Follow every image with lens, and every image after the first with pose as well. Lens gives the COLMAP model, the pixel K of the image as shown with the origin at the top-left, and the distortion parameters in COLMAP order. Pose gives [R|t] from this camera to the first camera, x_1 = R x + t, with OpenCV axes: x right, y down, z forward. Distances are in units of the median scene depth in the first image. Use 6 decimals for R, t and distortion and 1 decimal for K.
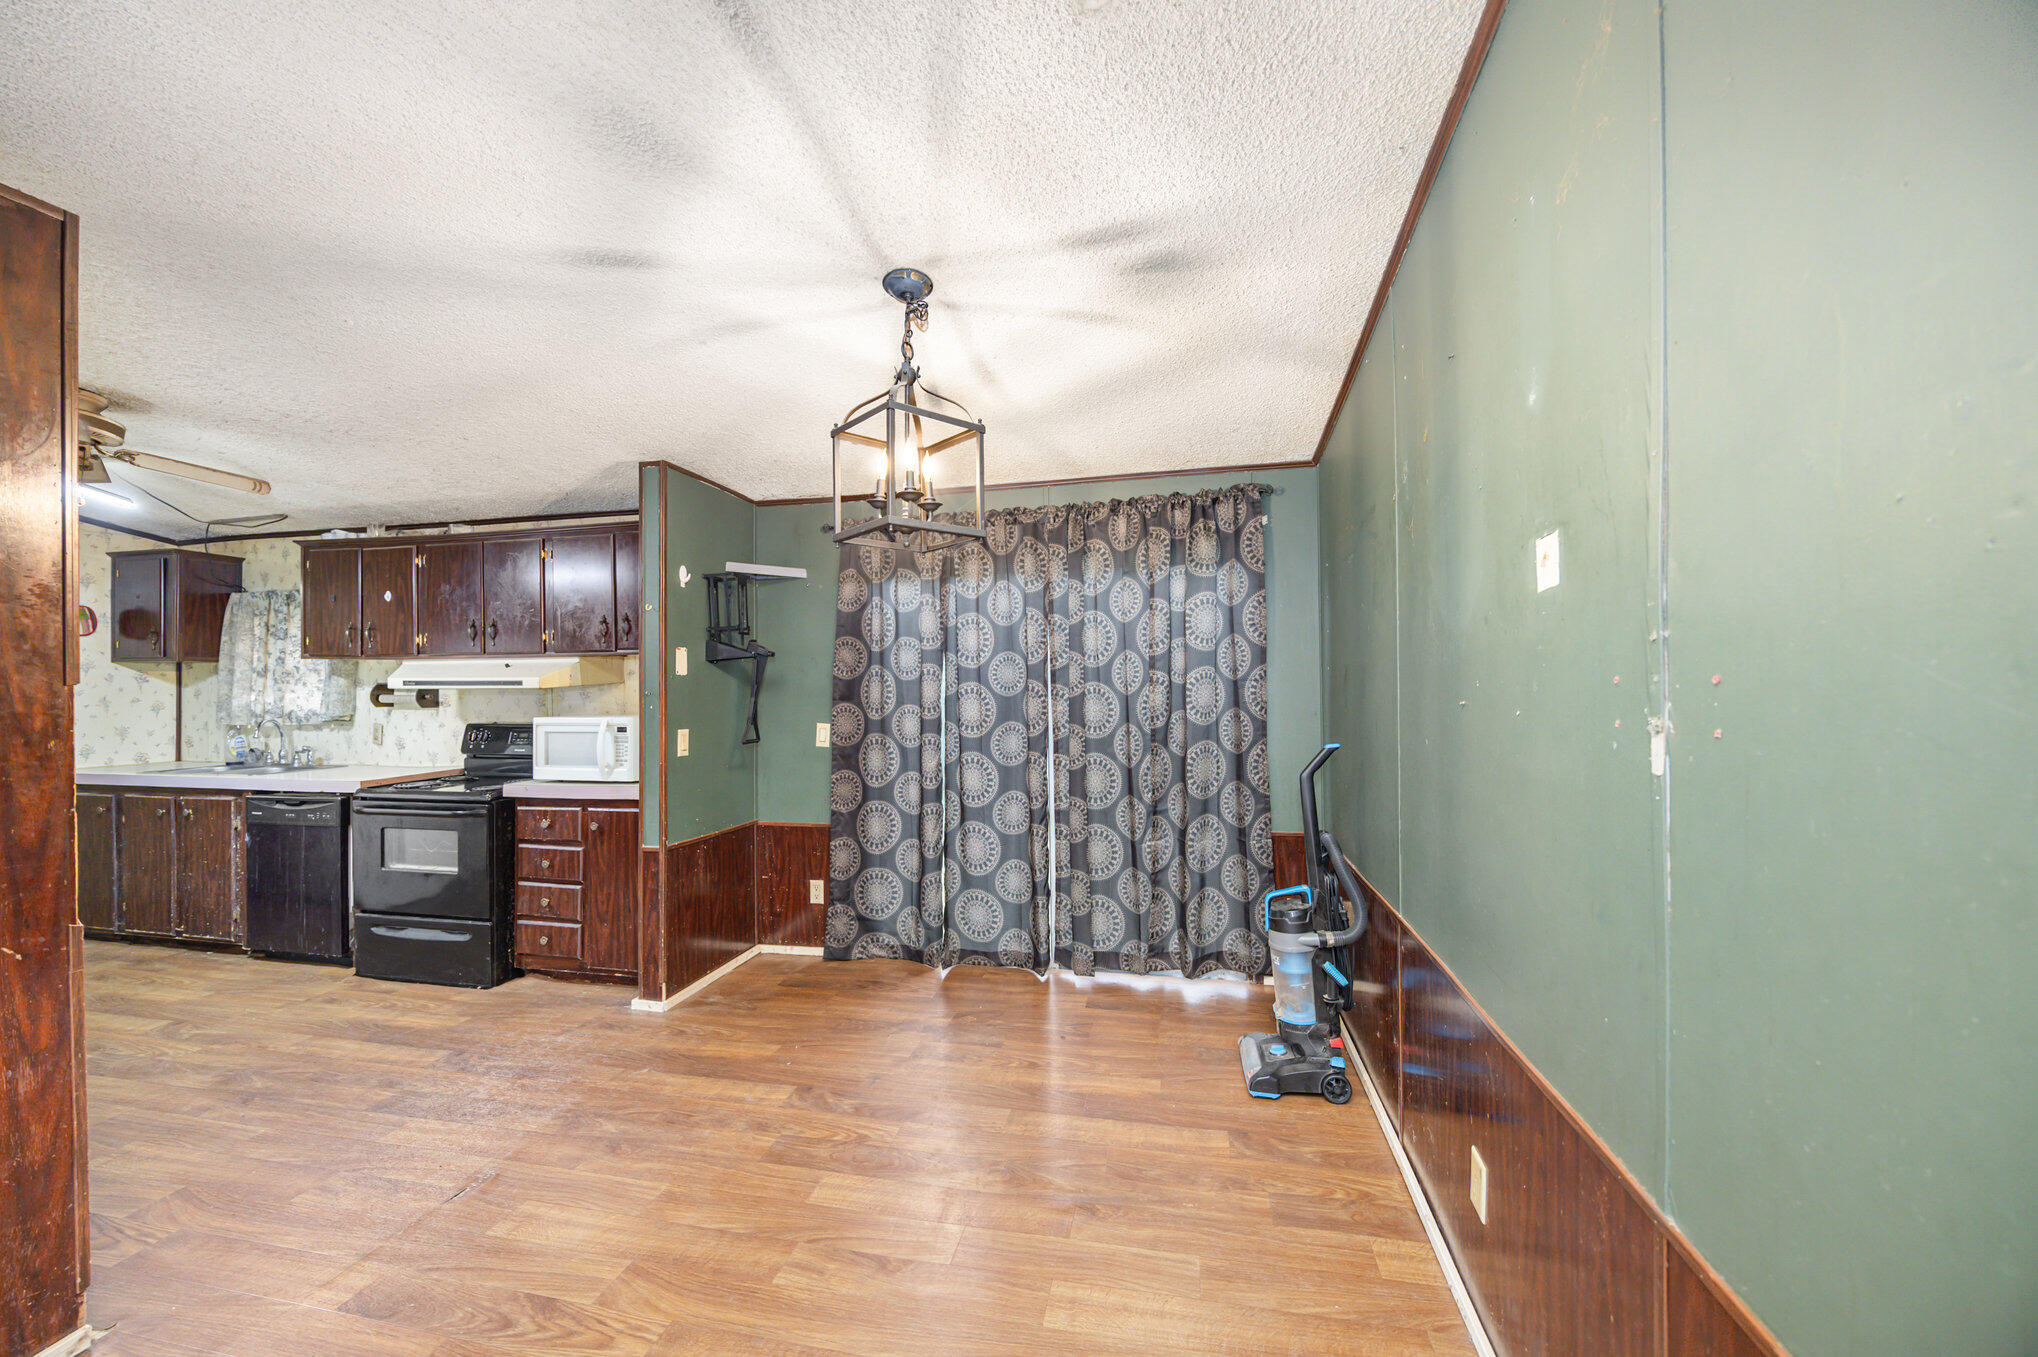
lens RADIAL K [[777.0, 0, 1031.7], [0, 777.0, 682.4], [0, 0, 1]] dist [-0.003135, -0.000823]
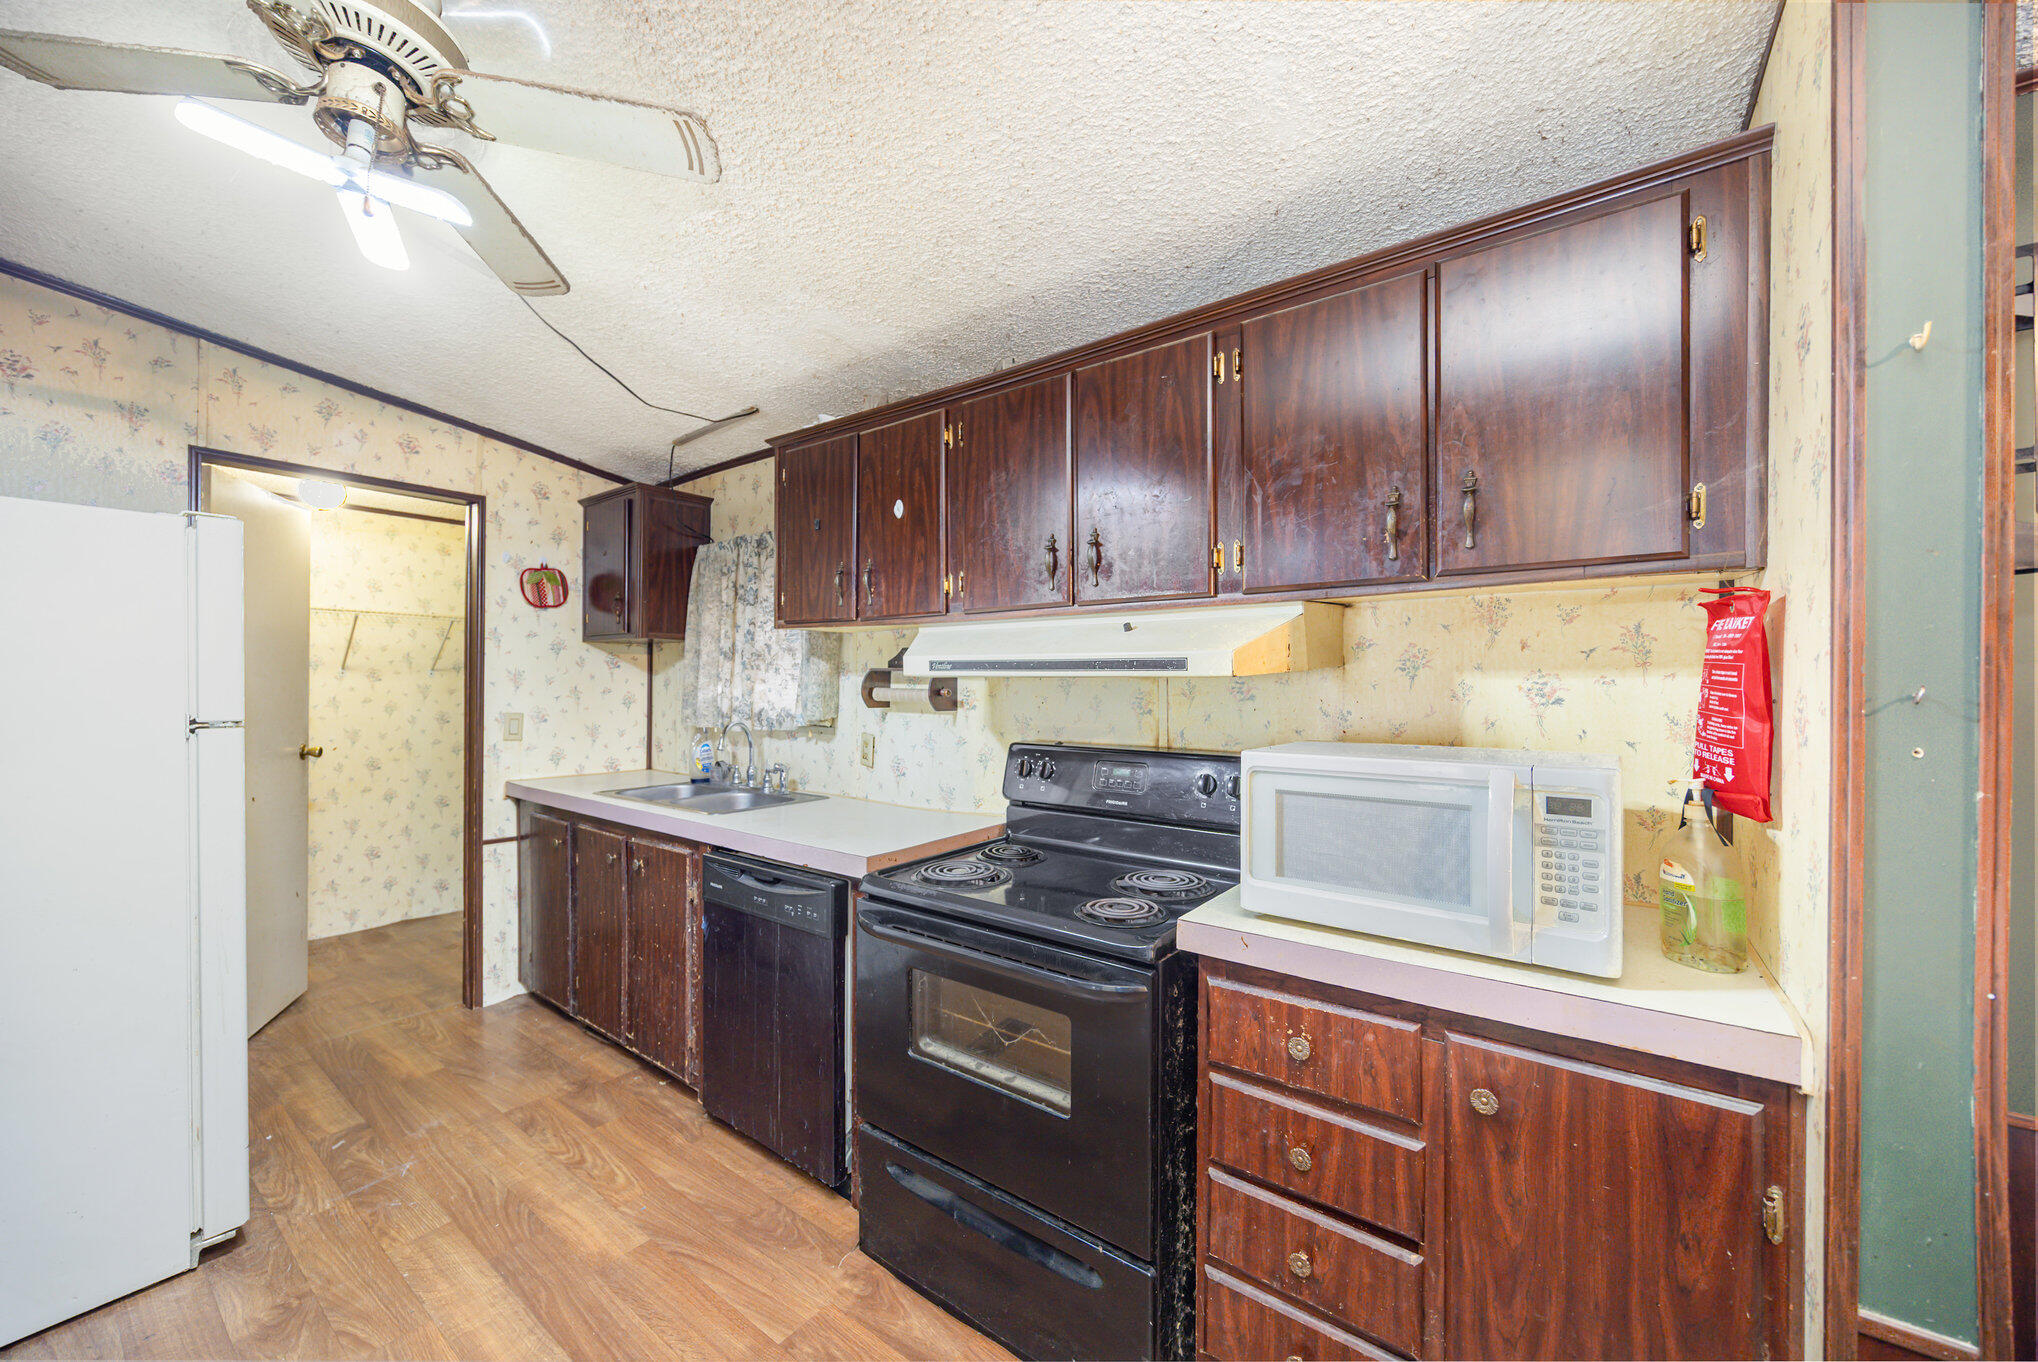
lens RADIAL K [[777.0, 0, 1031.0], [0, 777.0, 681.4], [0, 0, 1]] dist [-0.003135, -0.000823]
pose [[0.910196, 0.008476, -0.414090, -0.568309], [-0.007404, 0.999964, 0.004193, 0.009353], [0.414111, -0.000750, 0.910226, 0.591298]]
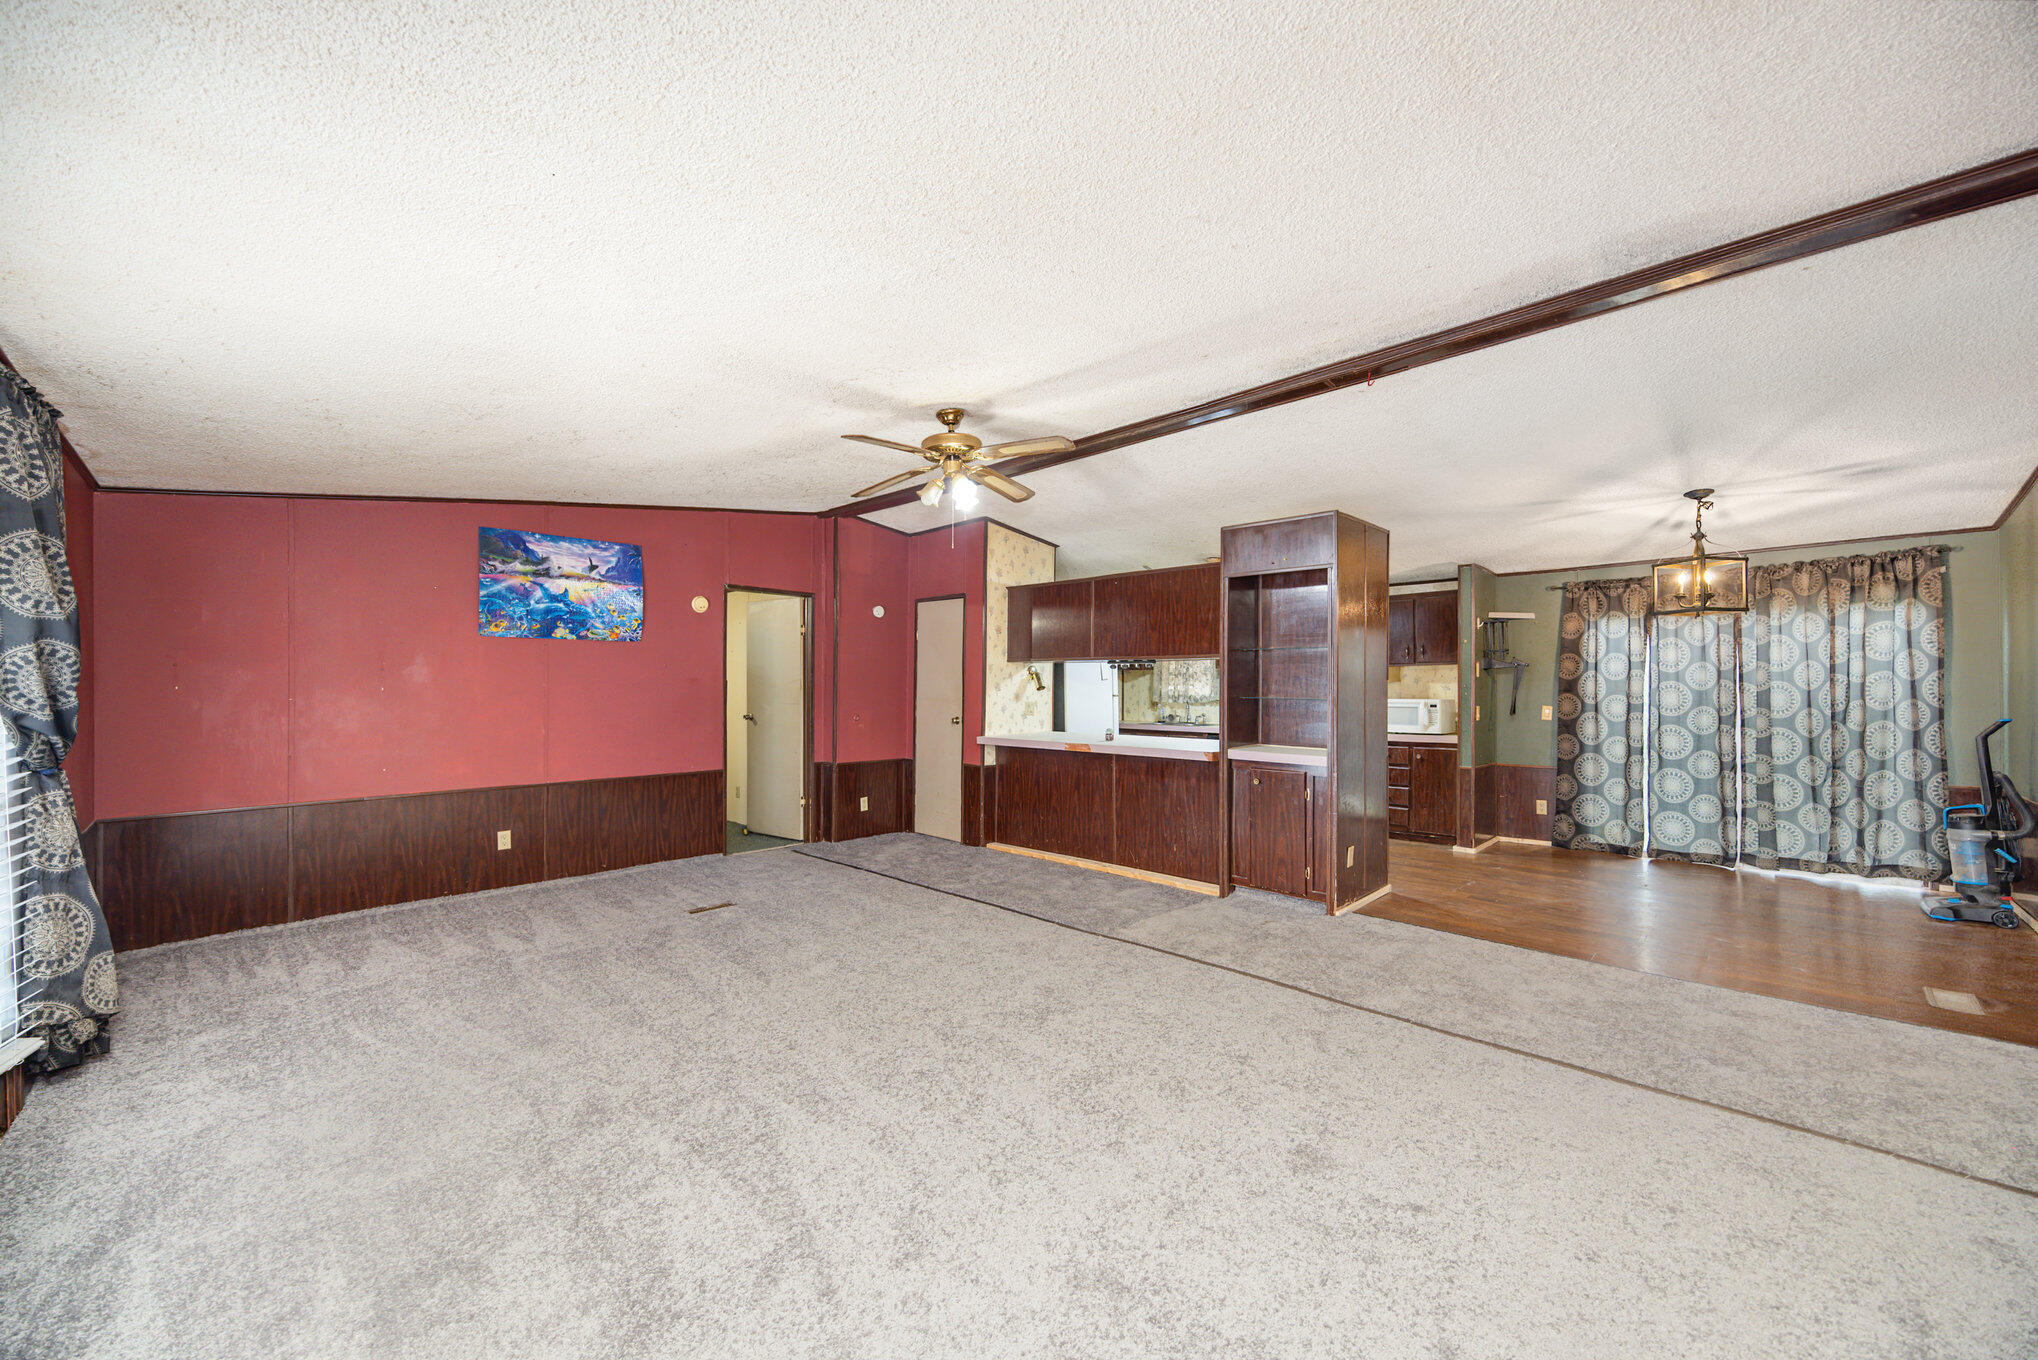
lens RADIAL K [[777.0, 0, 1011.4], [0, 777.0, 684.1], [0, 0, 1]] dist [-0.003135, -0.000823]
pose [[0.839175, 0.005400, -0.543835, -0.347494], [-0.004280, 0.999985, 0.003325, 0.006210], [0.543845, -0.000463, 0.839186, -1.071803]]
